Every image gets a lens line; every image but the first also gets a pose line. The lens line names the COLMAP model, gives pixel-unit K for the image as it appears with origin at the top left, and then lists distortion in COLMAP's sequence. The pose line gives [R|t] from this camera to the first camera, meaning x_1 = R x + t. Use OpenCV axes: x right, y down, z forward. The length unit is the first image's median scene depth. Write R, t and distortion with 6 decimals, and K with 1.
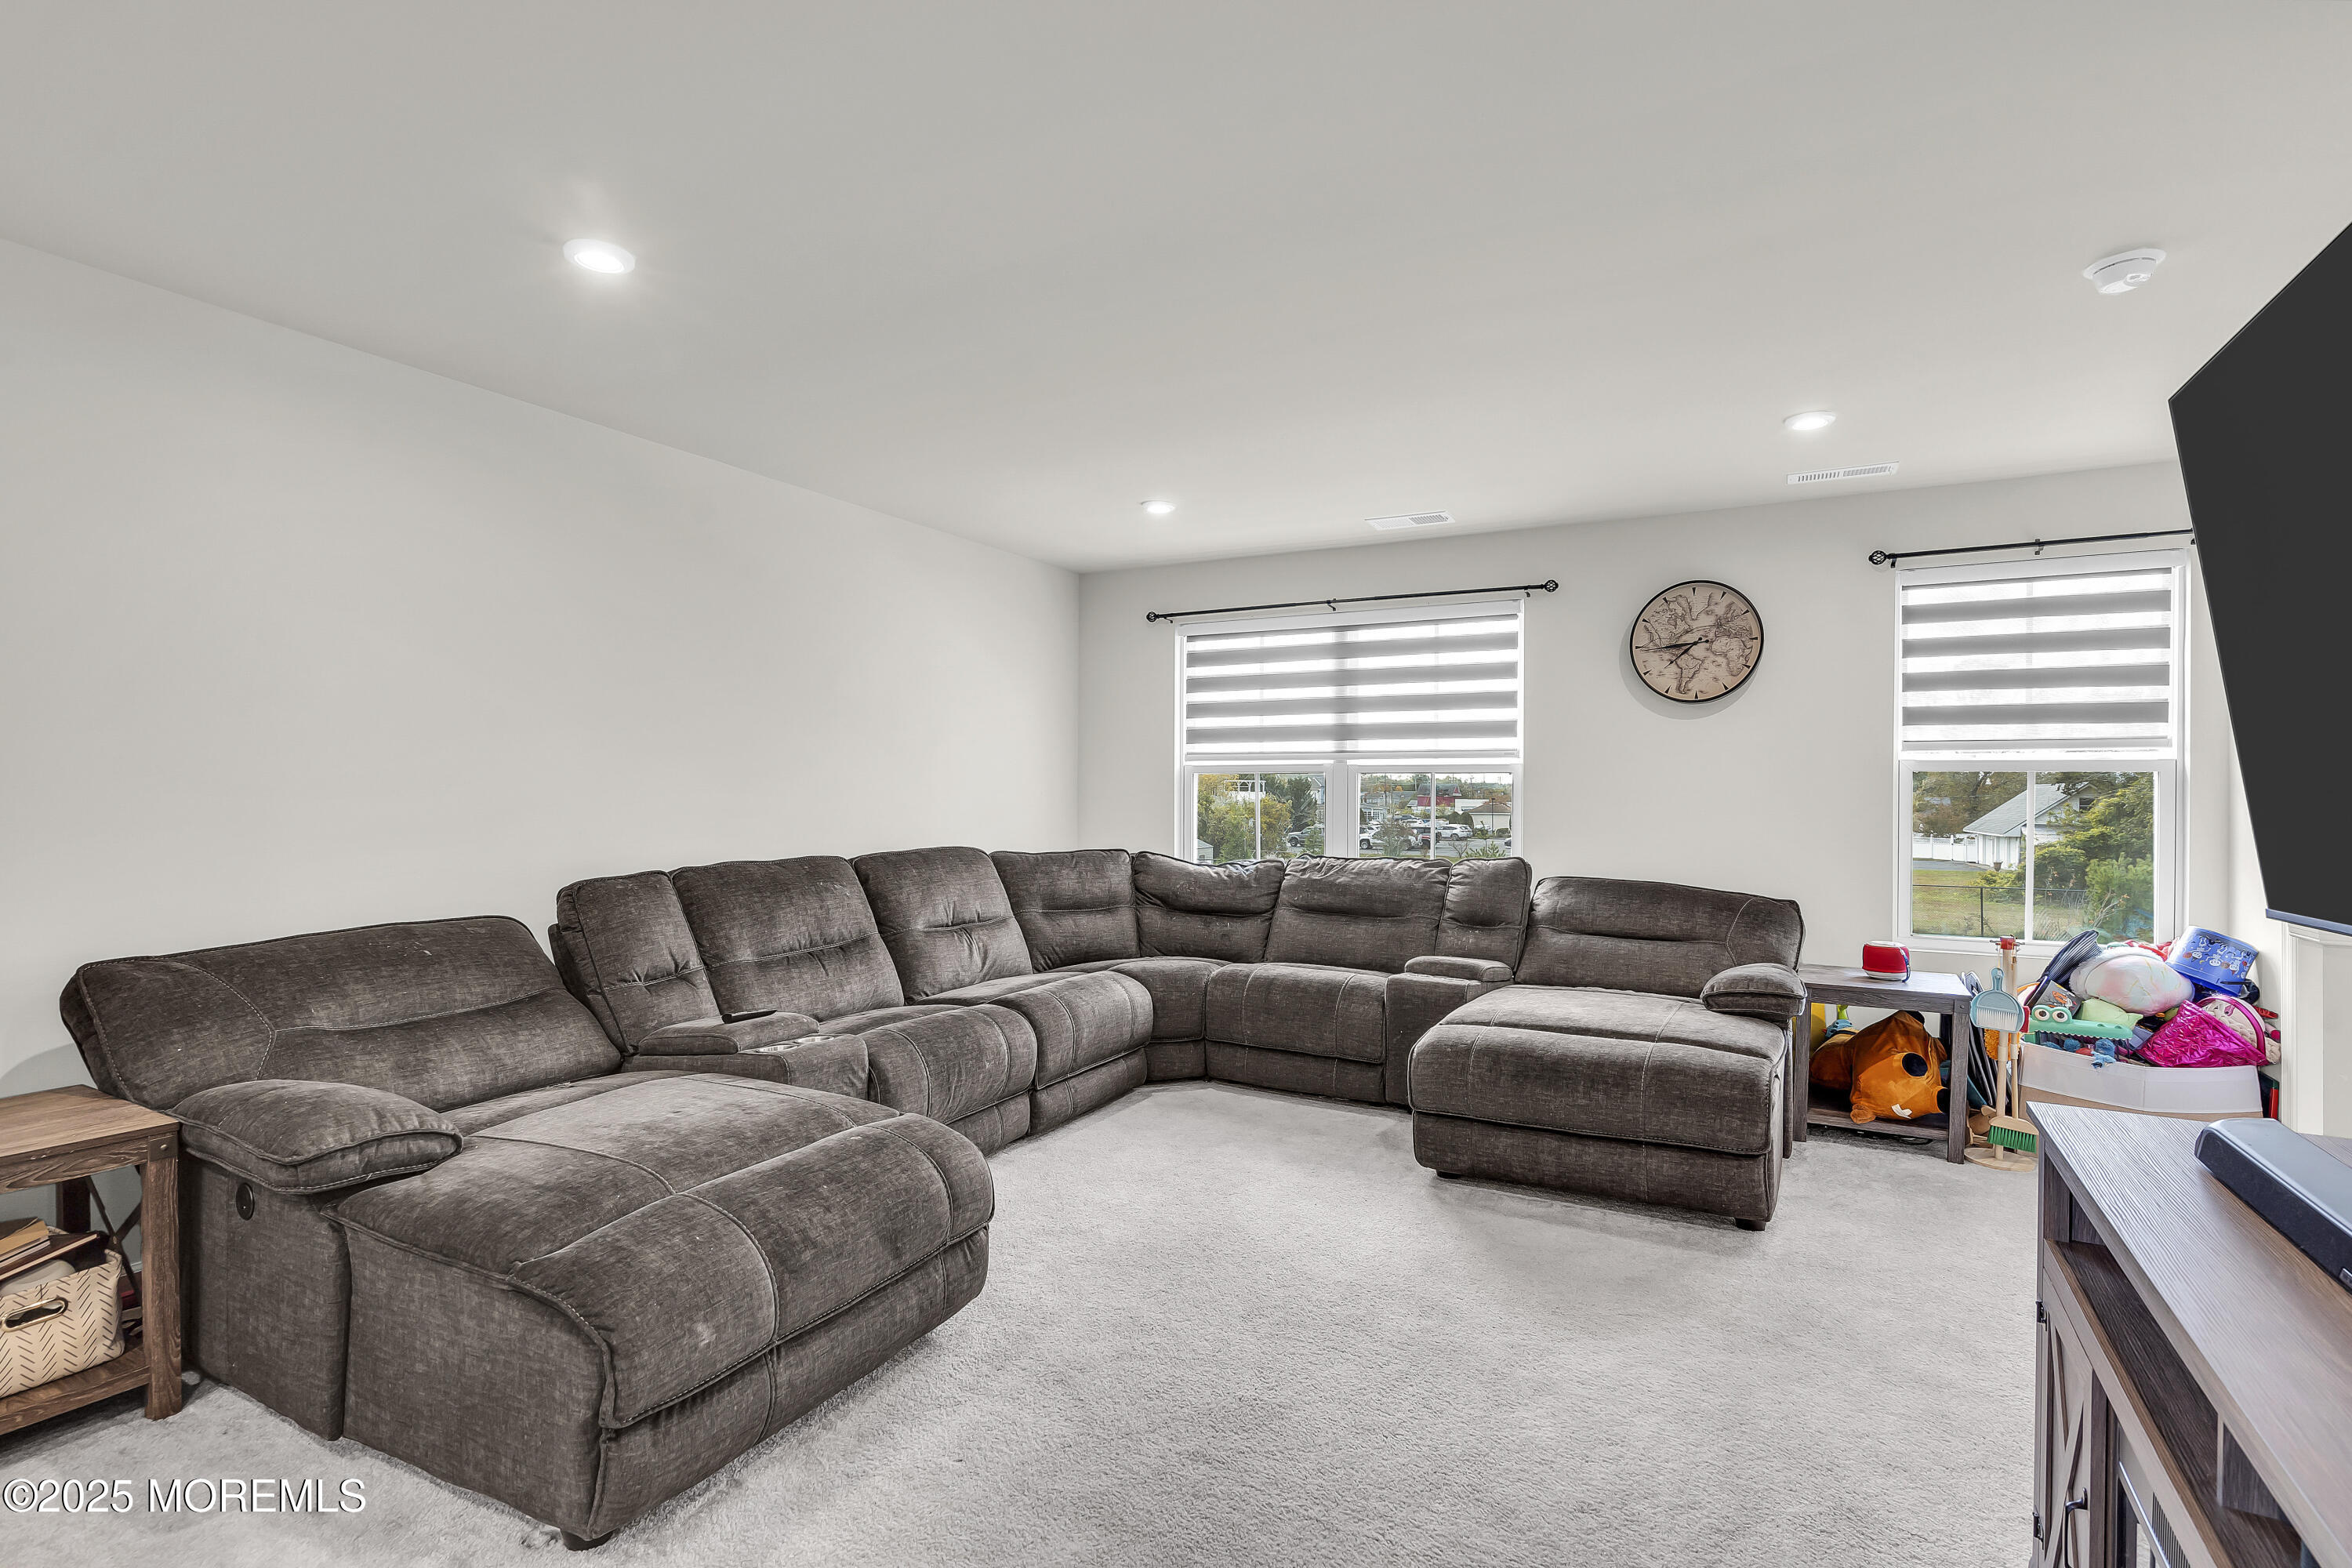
lens RADIAL K [[1134.2, 0, 1180.4], [0, 1134.2, 792.9], [0, 0, 1]] dist [-0.004767, 0.007885]
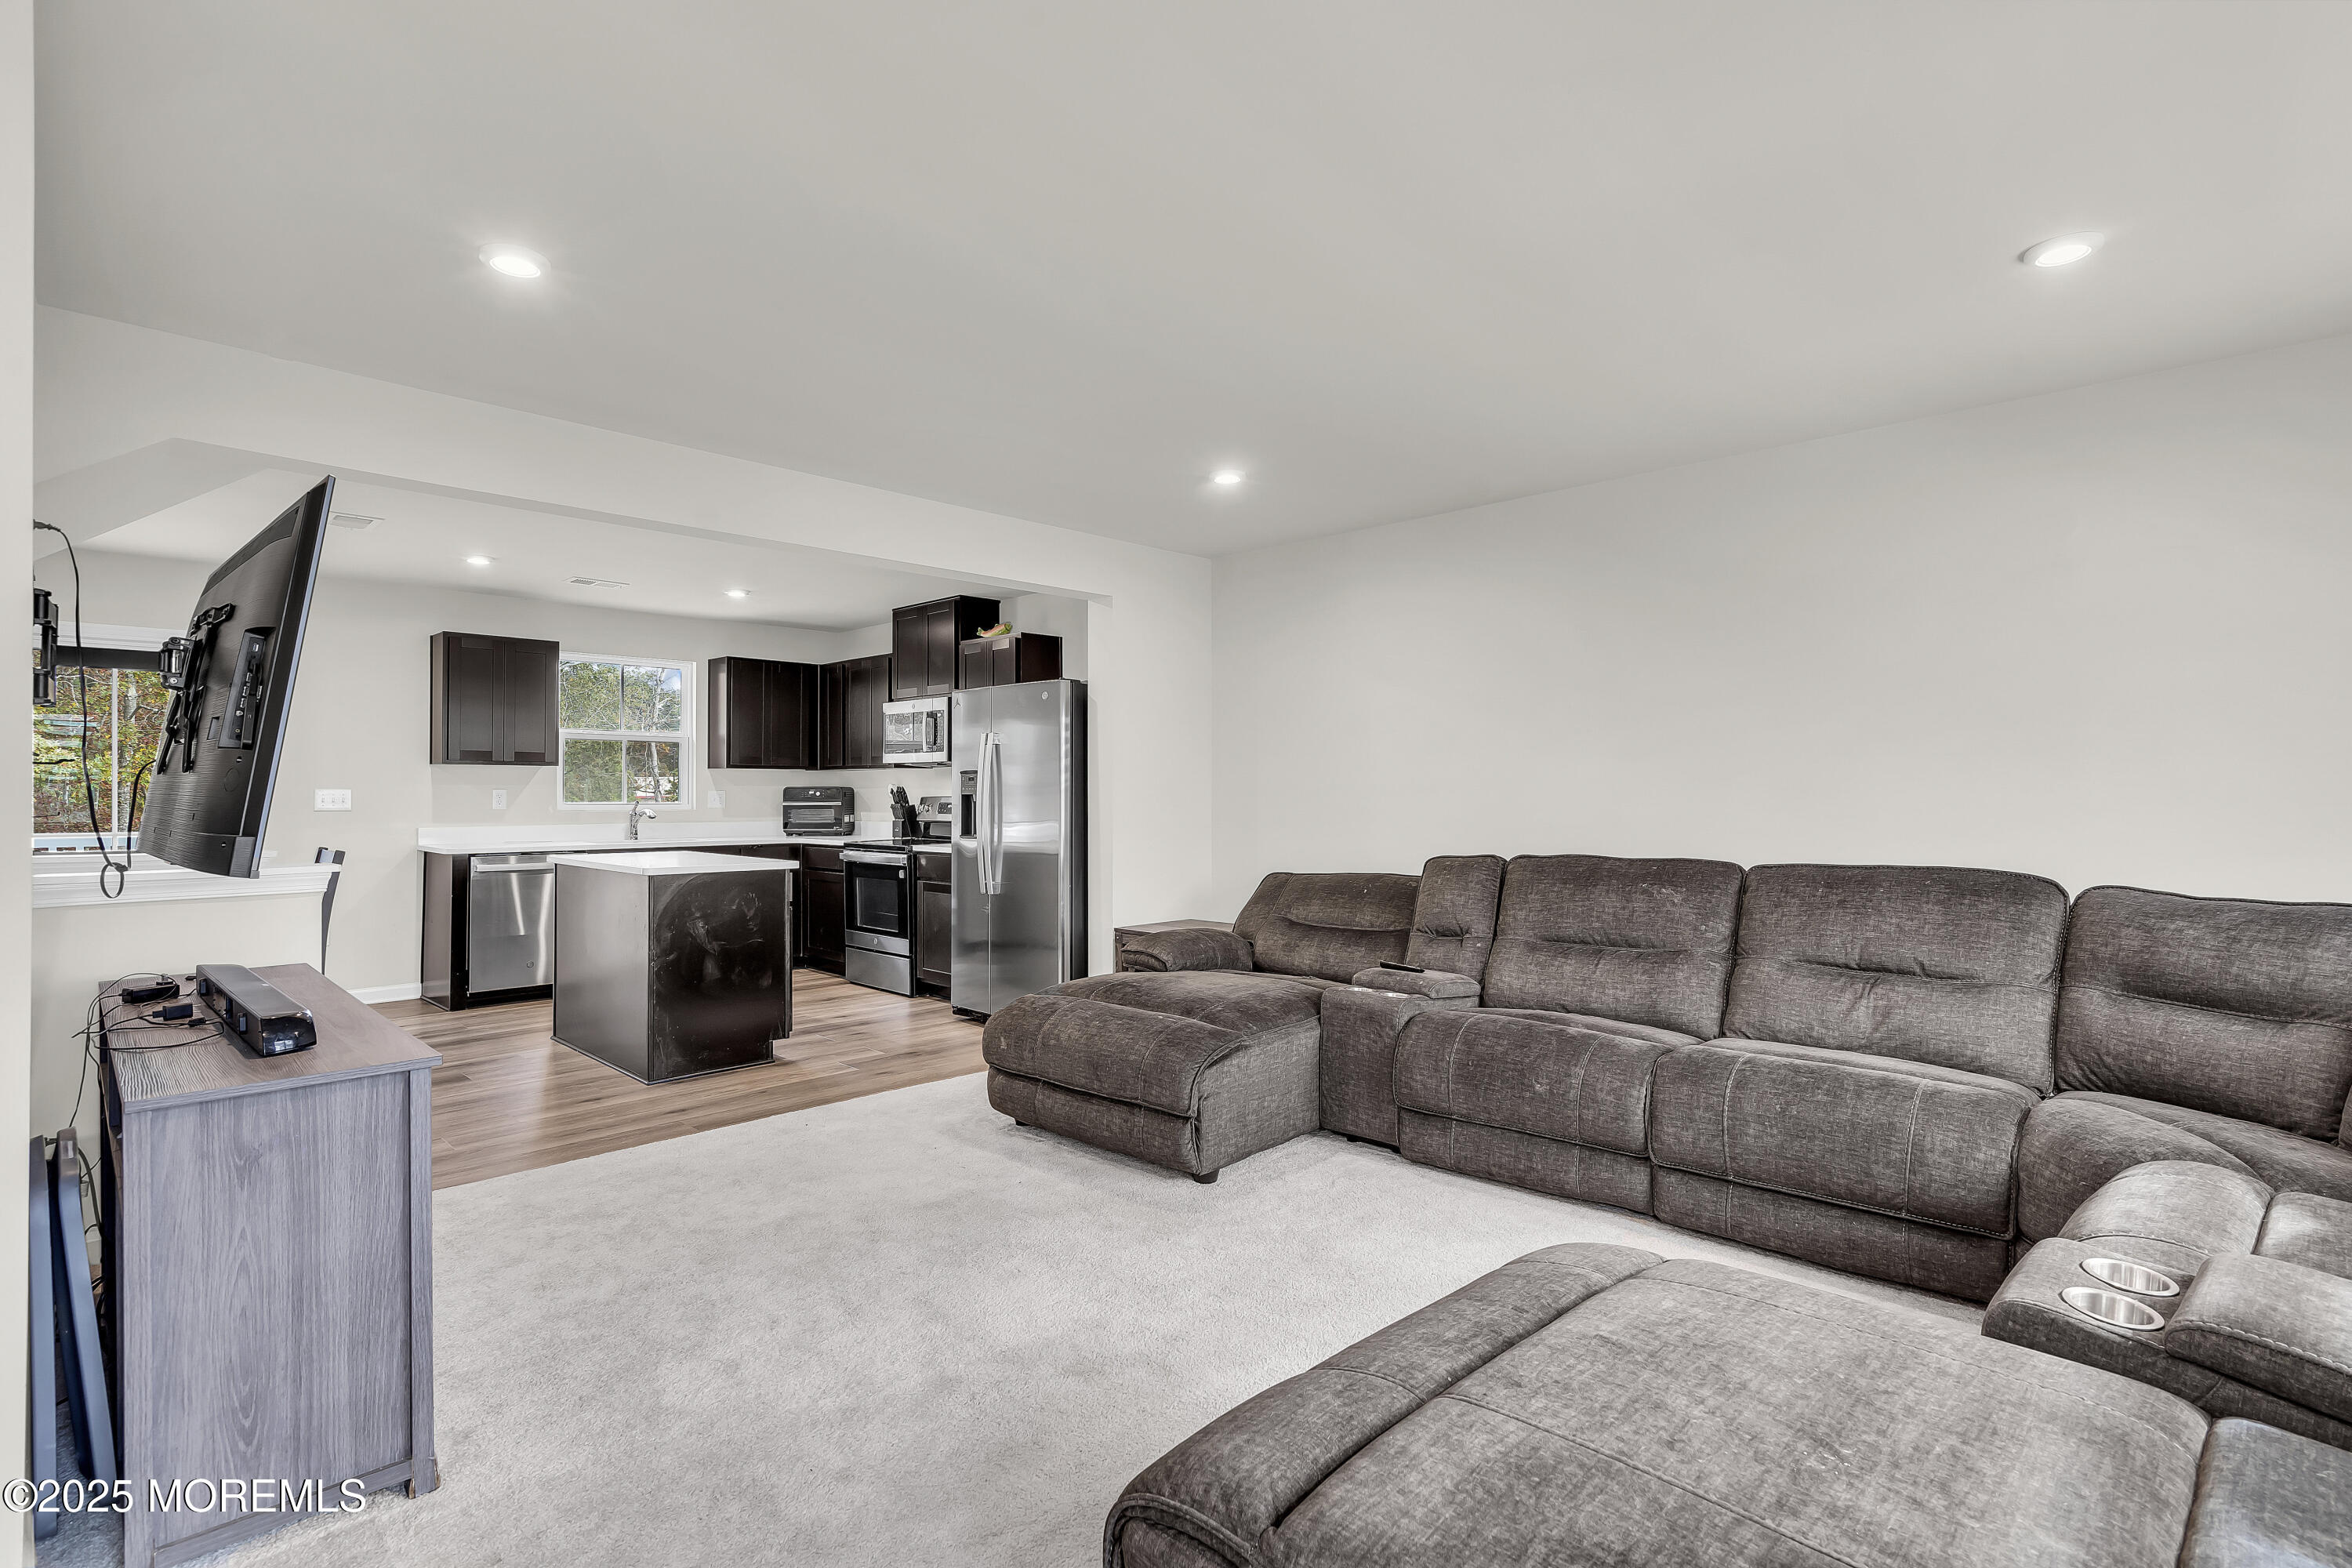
lens RADIAL K [[1134.2, 0, 1180.4], [0, 1134.2, 792.9], [0, 0, 1]] dist [-0.004767, 0.007885]
pose [[-0.275152, -0.004463, -0.961390, 0.630949], [0.000227, 0.999989, -0.004707, 0.005092], [0.961401, -0.001513, -0.275148, 0.776377]]
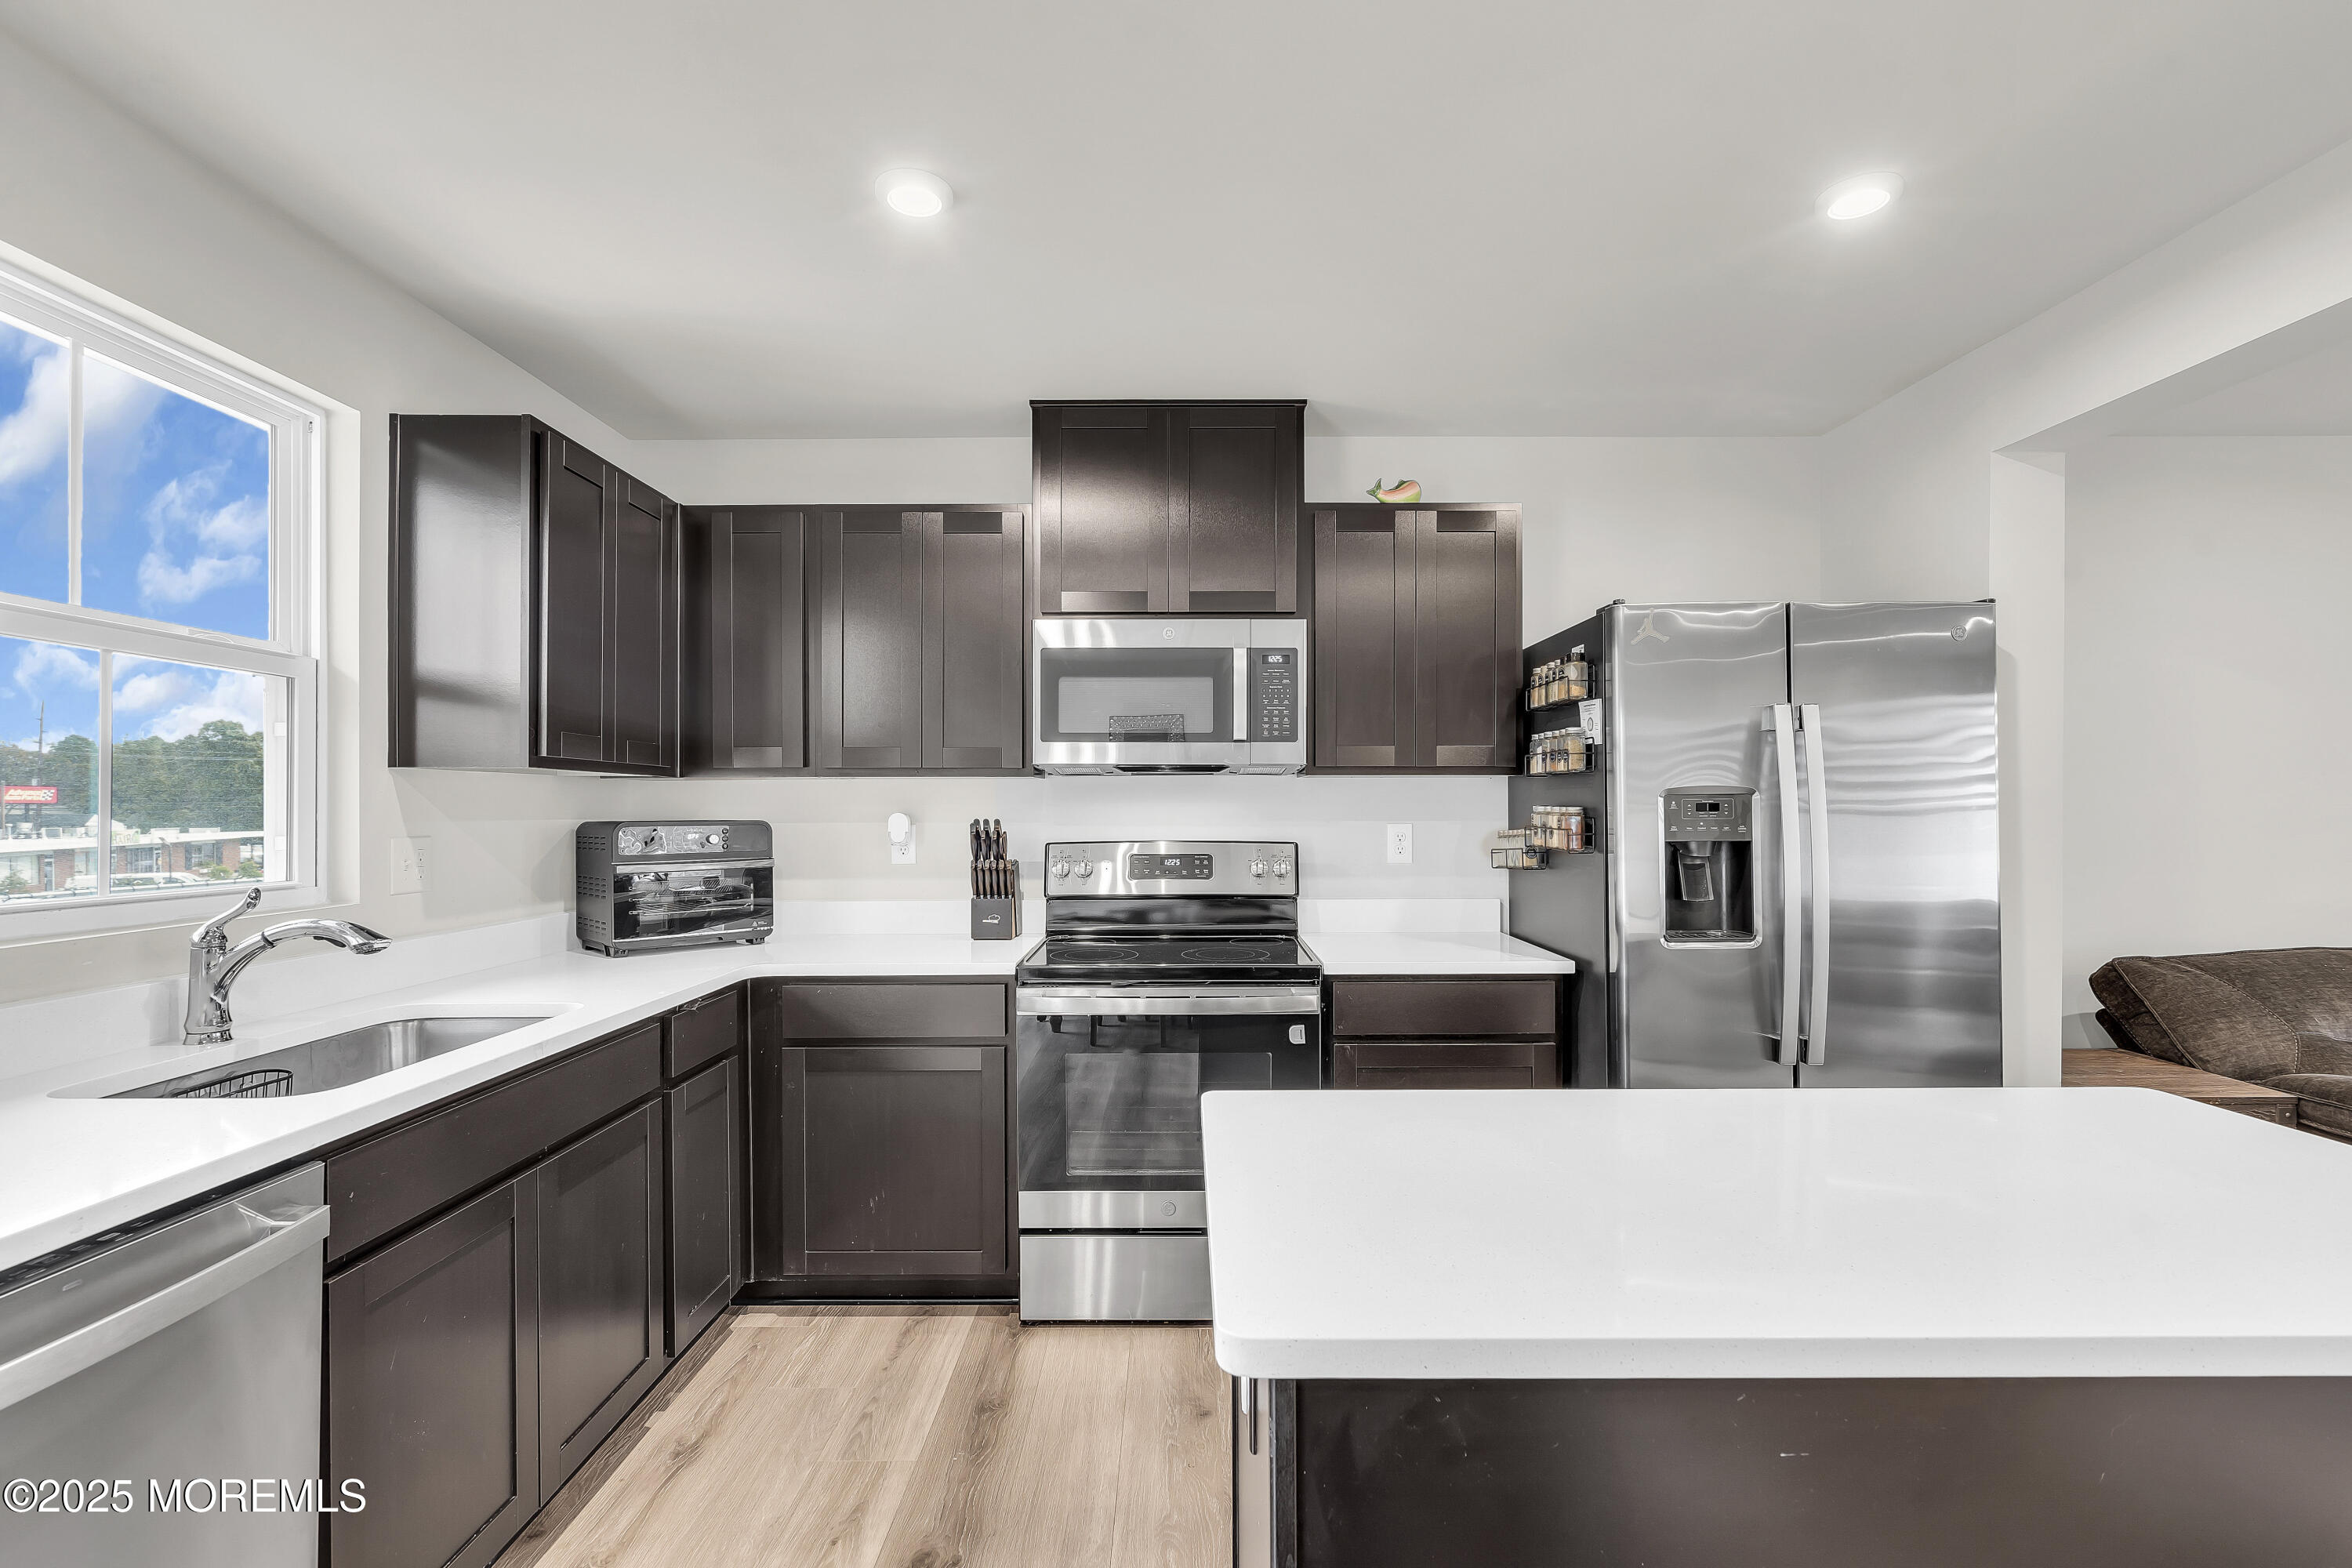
lens RADIAL K [[1074.4, 0, 1179.9], [0, 1074.4, 809.5], [0, 0, 1]] dist [-0.000665, 0.000312]
pose [[0.483102, -0.005840, -0.875544, -0.213691], [0.007803, 0.999967, -0.002365, -0.016805], [0.875529, -0.005690, 0.483132, -0.317828]]
